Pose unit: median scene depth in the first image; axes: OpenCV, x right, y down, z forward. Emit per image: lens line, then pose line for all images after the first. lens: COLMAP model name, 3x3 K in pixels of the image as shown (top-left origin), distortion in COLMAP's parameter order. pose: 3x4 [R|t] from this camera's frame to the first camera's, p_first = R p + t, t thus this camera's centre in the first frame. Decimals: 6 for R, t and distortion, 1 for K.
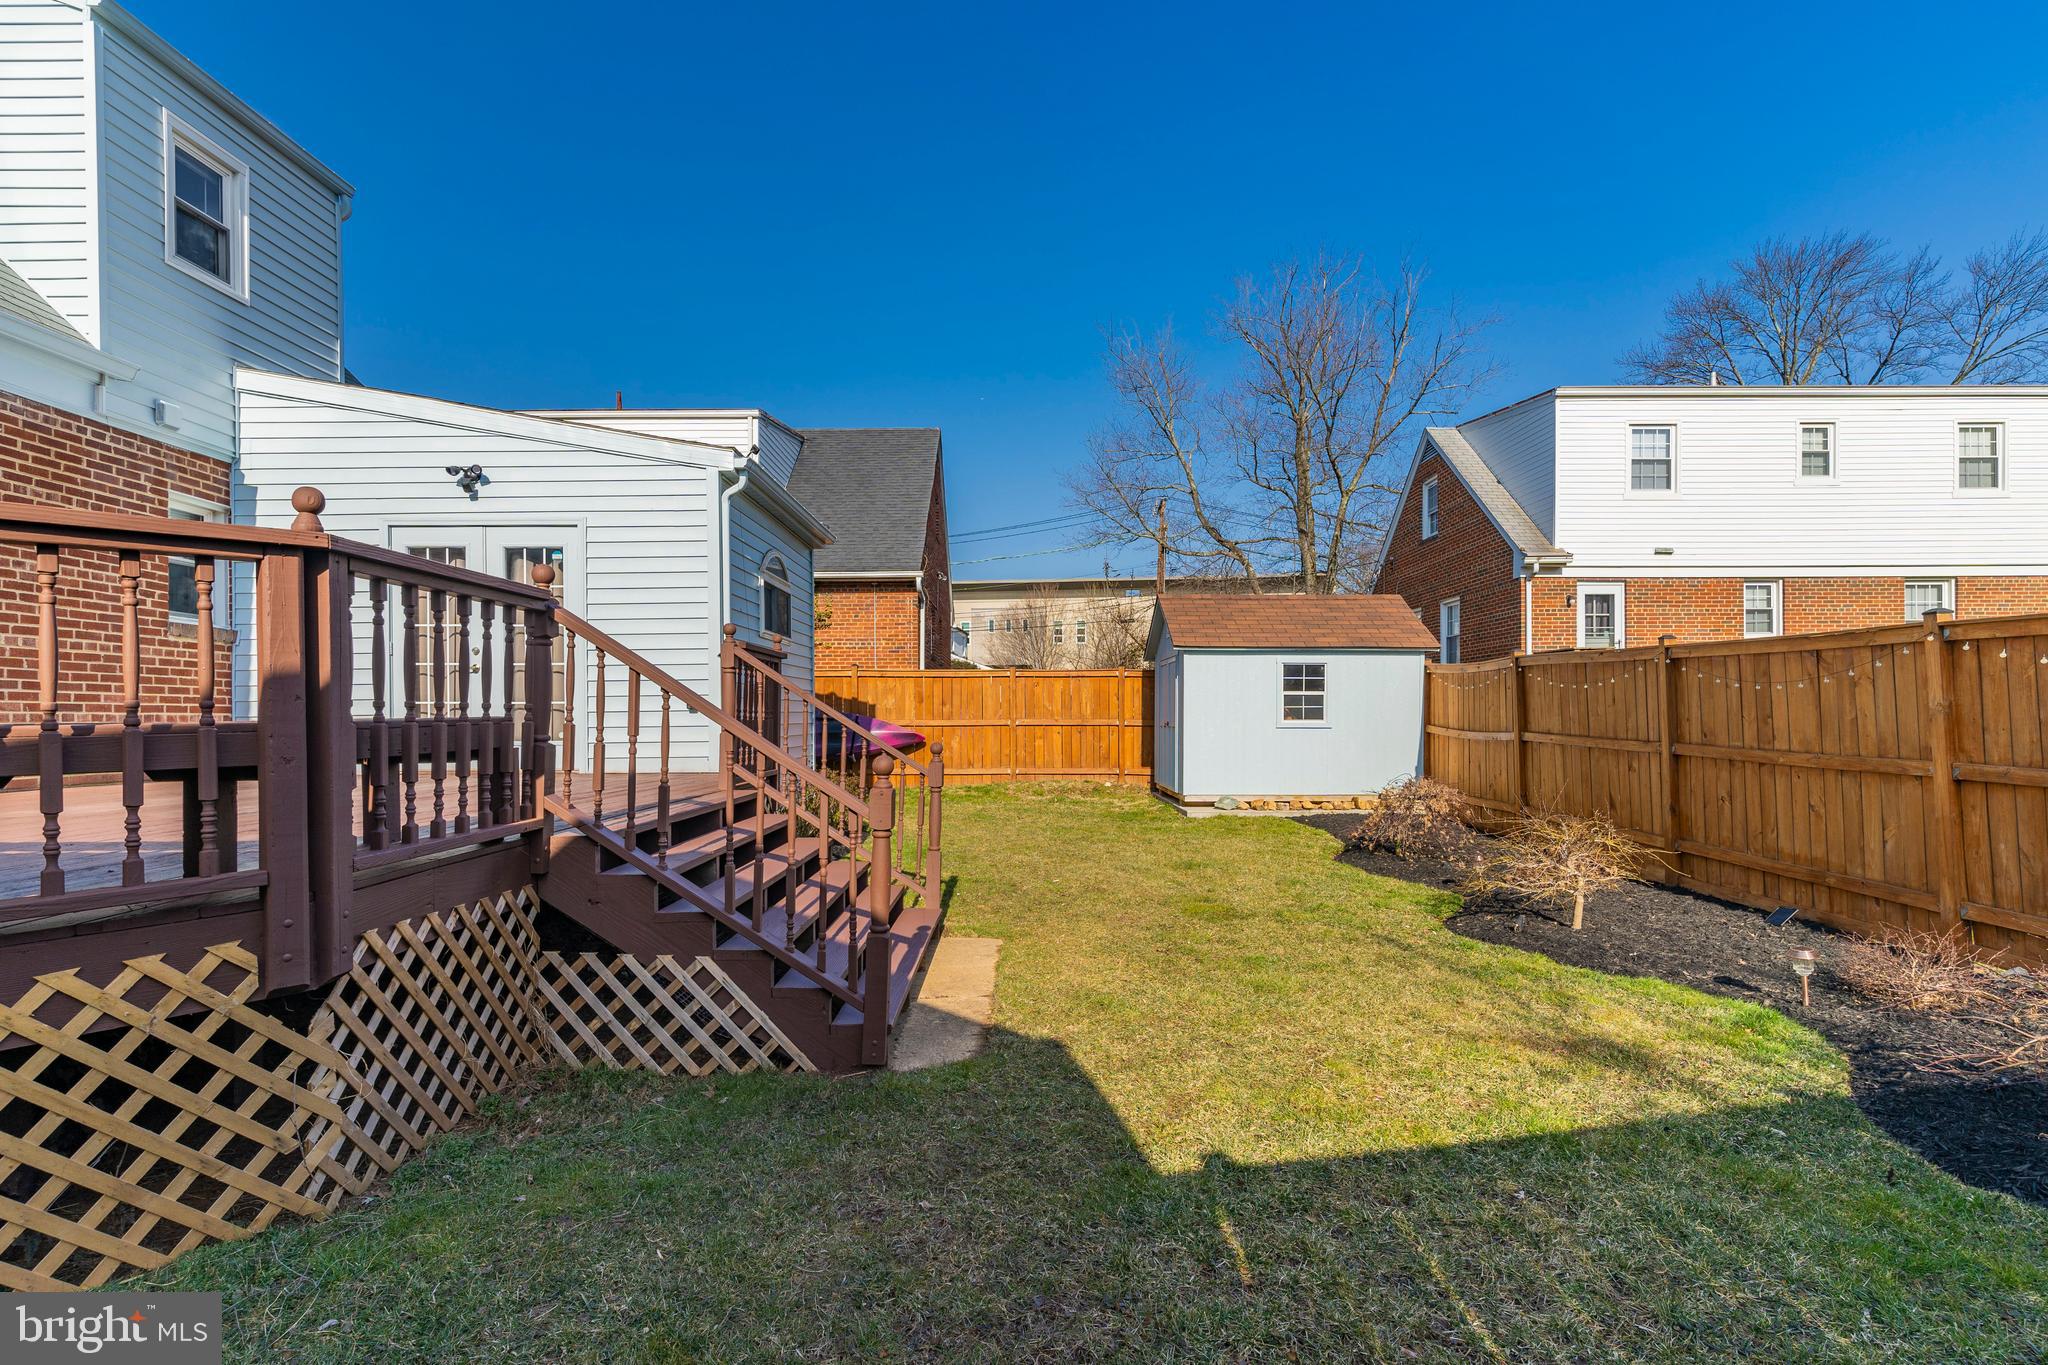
lens RADIAL K [[985.0, 0, 1026.8], [0, 985.0, 717.4], [0, 0, 1]] dist [0.001329, -0.000152]
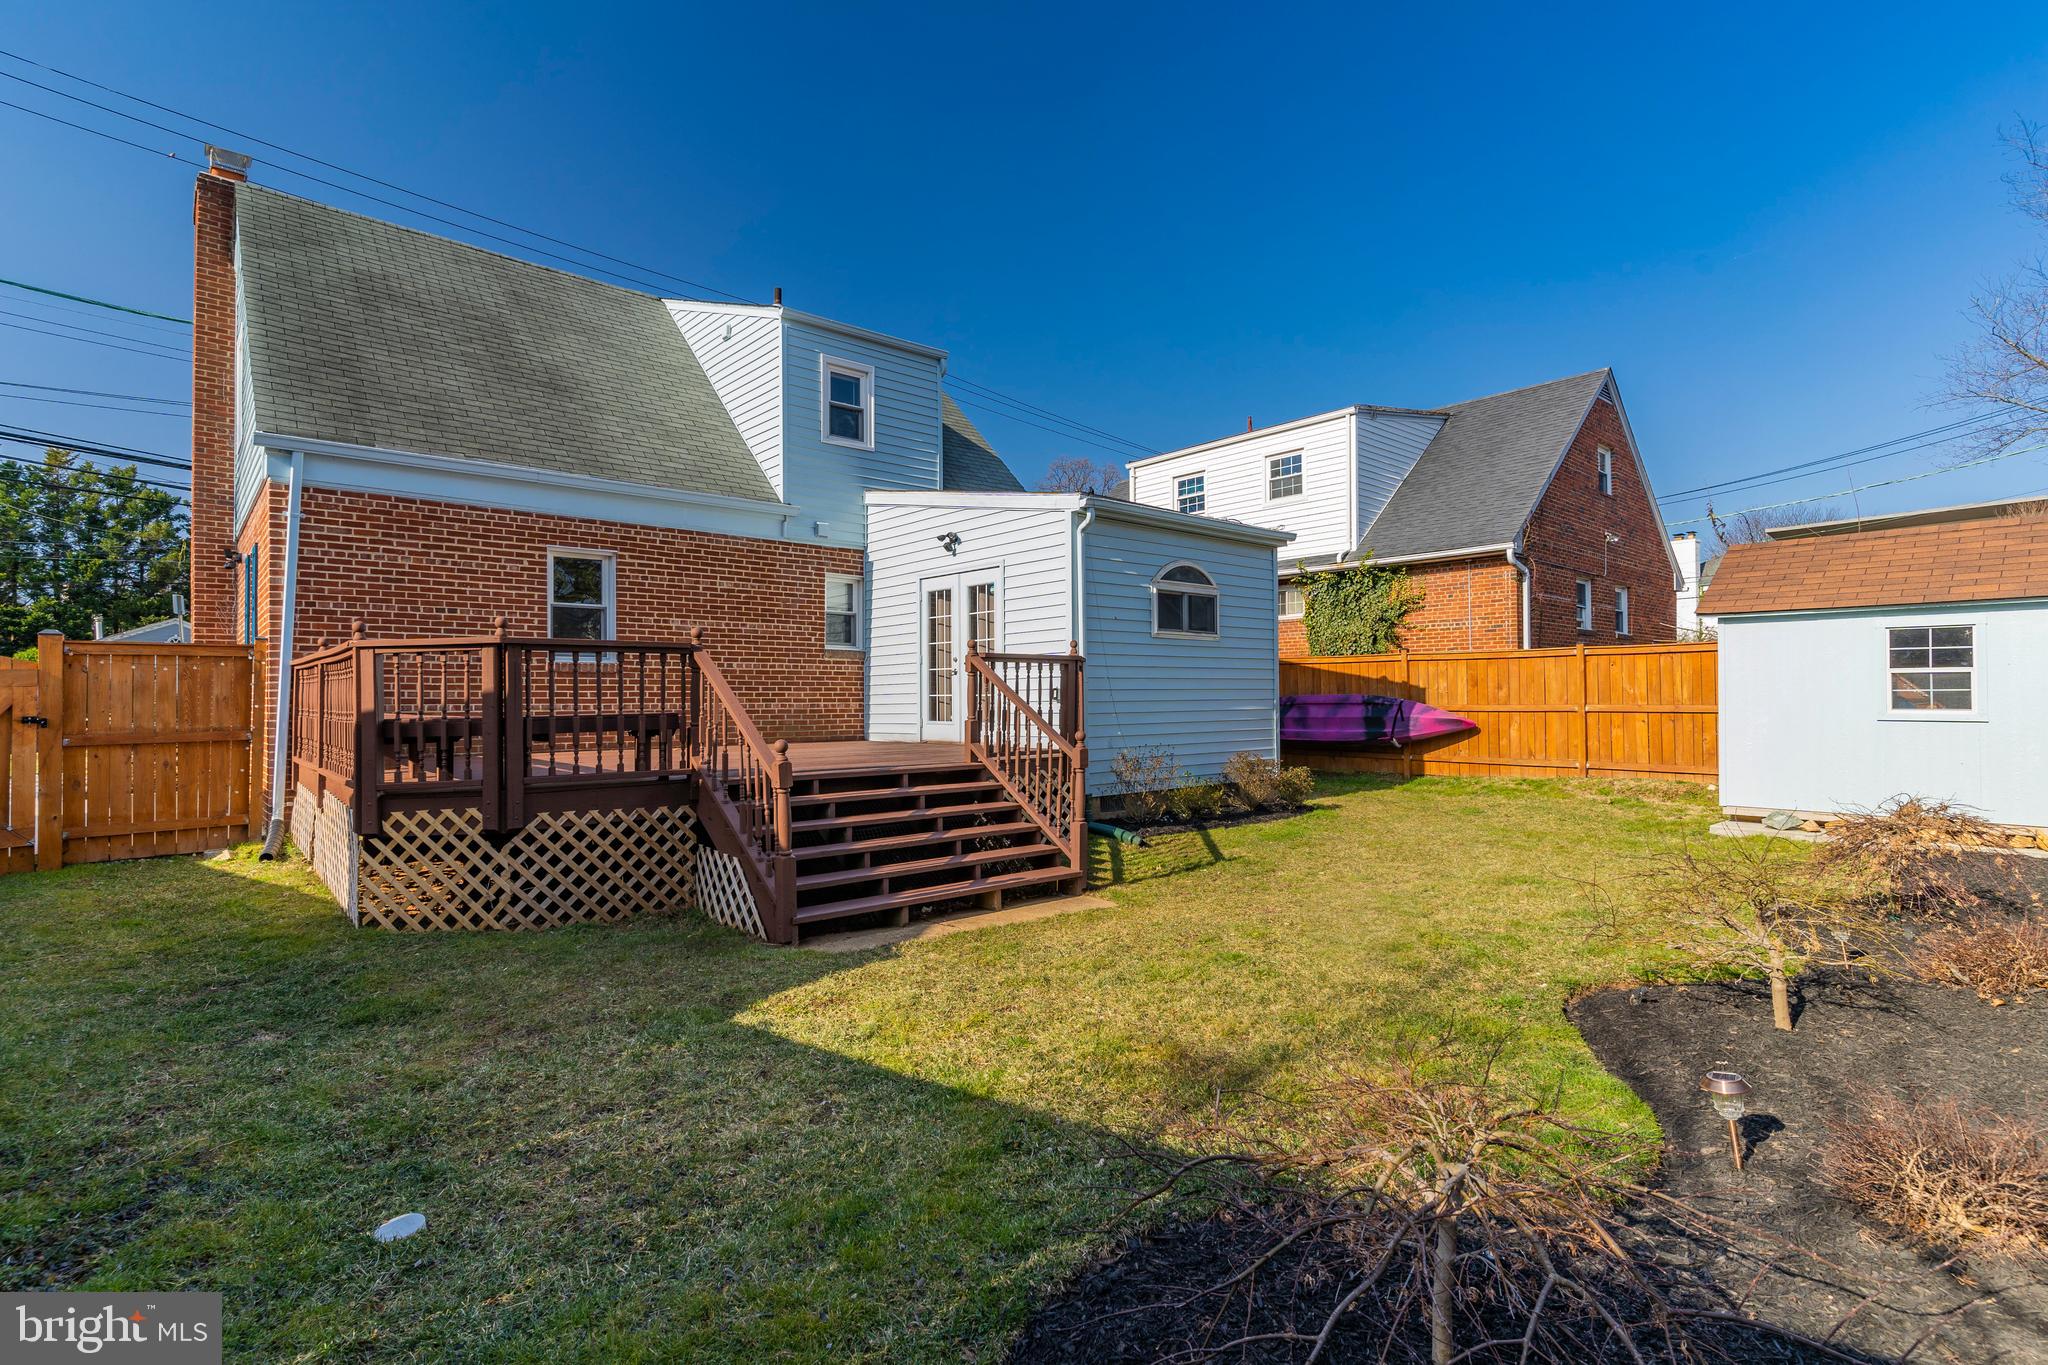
lens RADIAL K [[969.7, 0, 1024.0], [0, 969.7, 682.5], [0, 0, 1]] dist [-0.009395, -0.000075]
pose [[0.658771, -0.012505, -0.752240, 0.369750], [0.003092, 0.999898, -0.013914, -0.008852], [0.752337, 0.006841, 0.658742, 0.087561]]
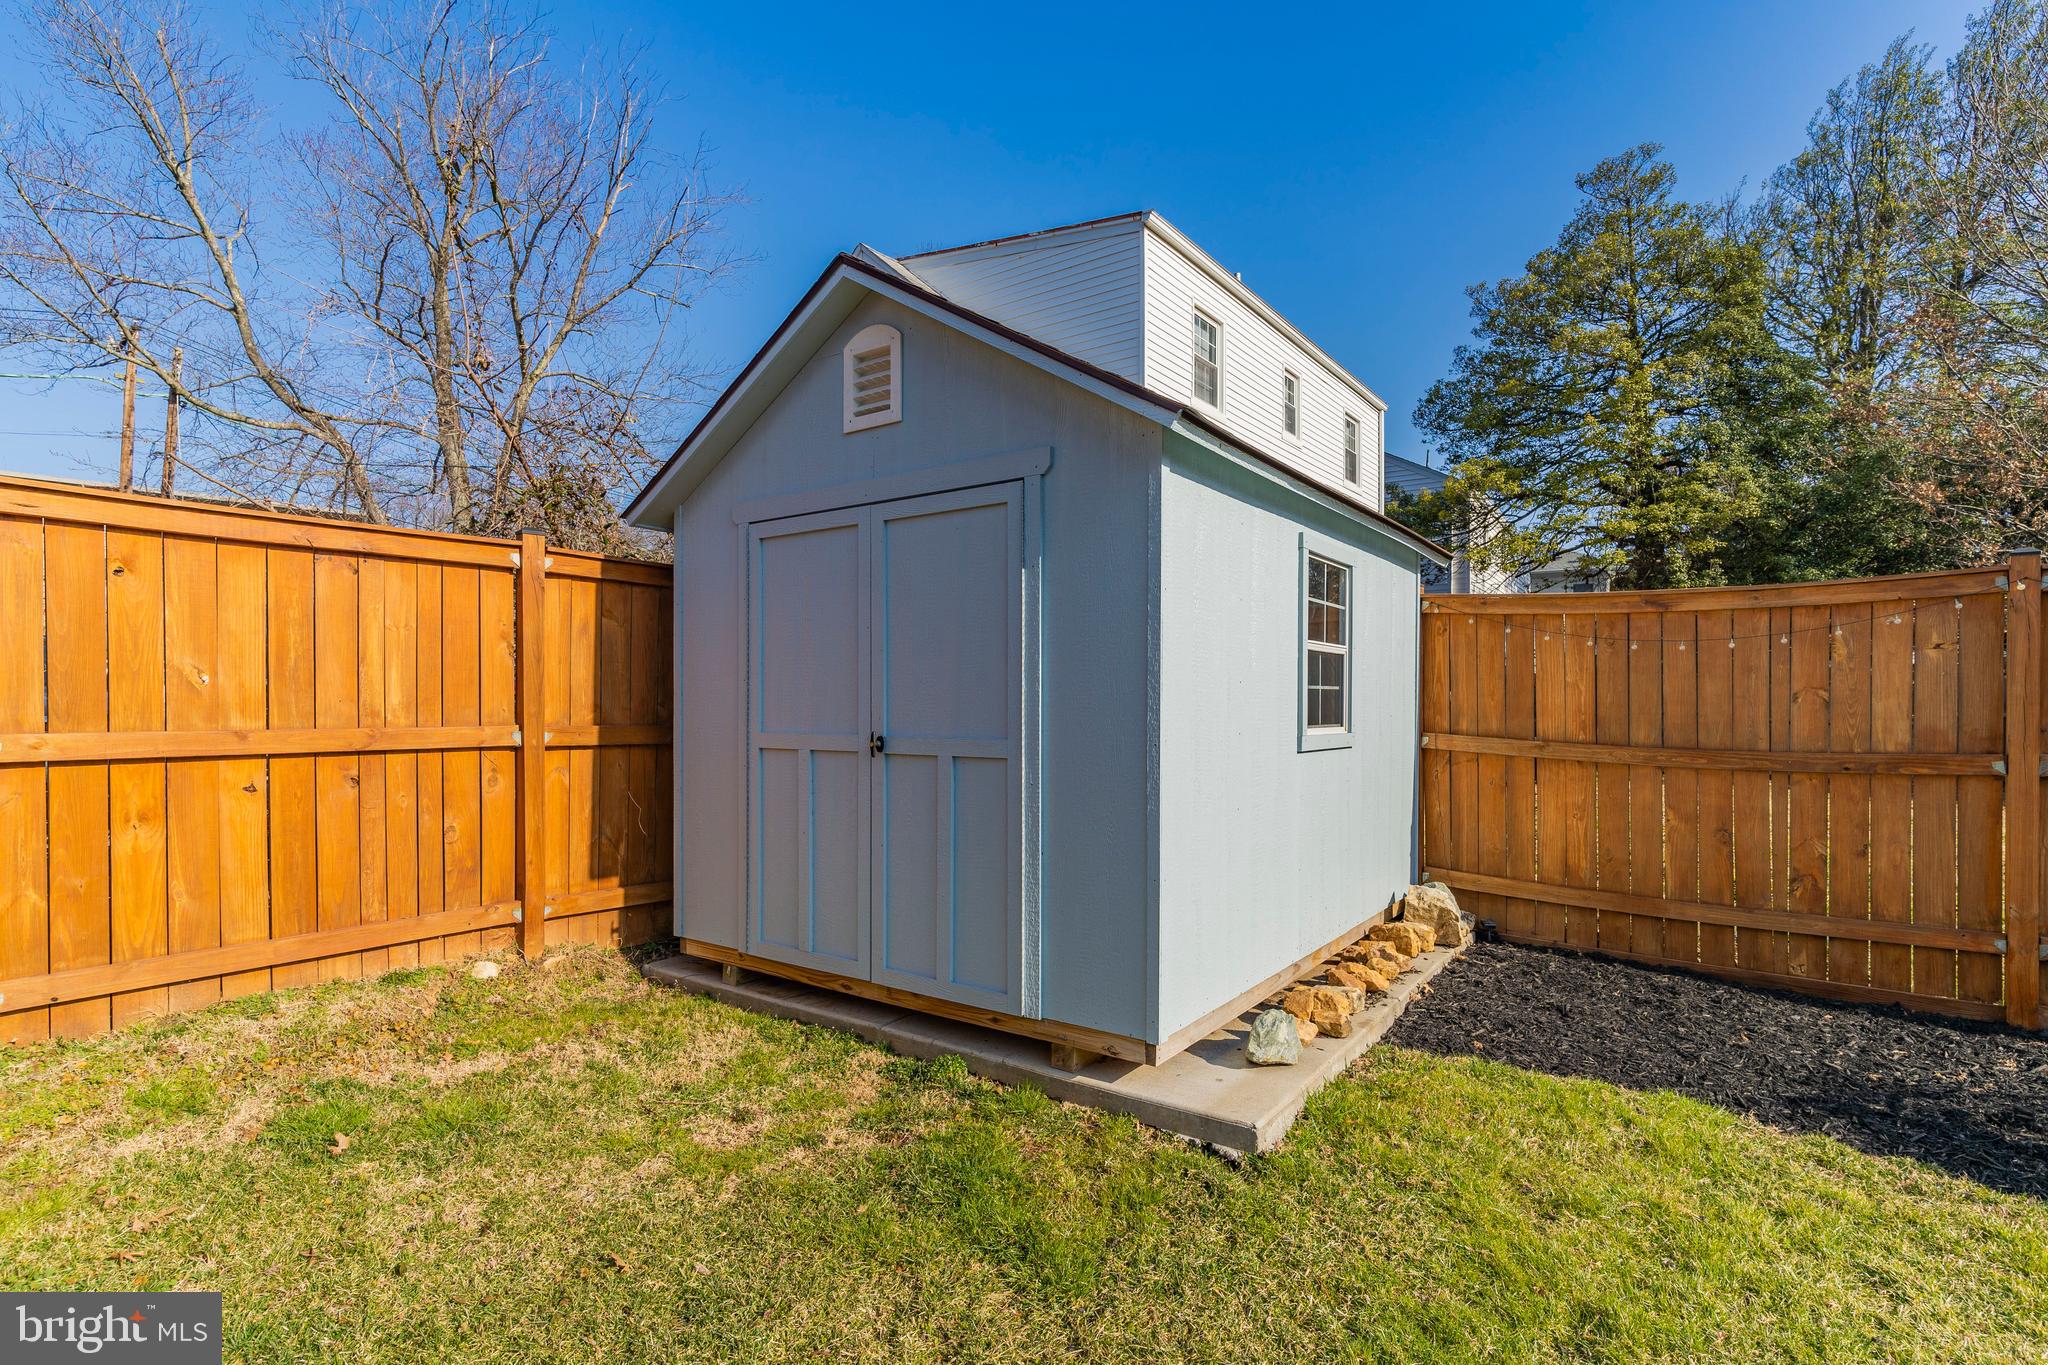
lens RADIAL K [[985.0, 0, 1026.8], [0, 985.0, 717.4], [0, 0, 1]] dist [0.001329, -0.000152]
pose [[0.591146, -0.007083, 0.806533, -0.055735], [0.000546, 0.999965, 0.008382, -0.003334], [-0.806564, -0.004515, 0.591129, 0.883531]]
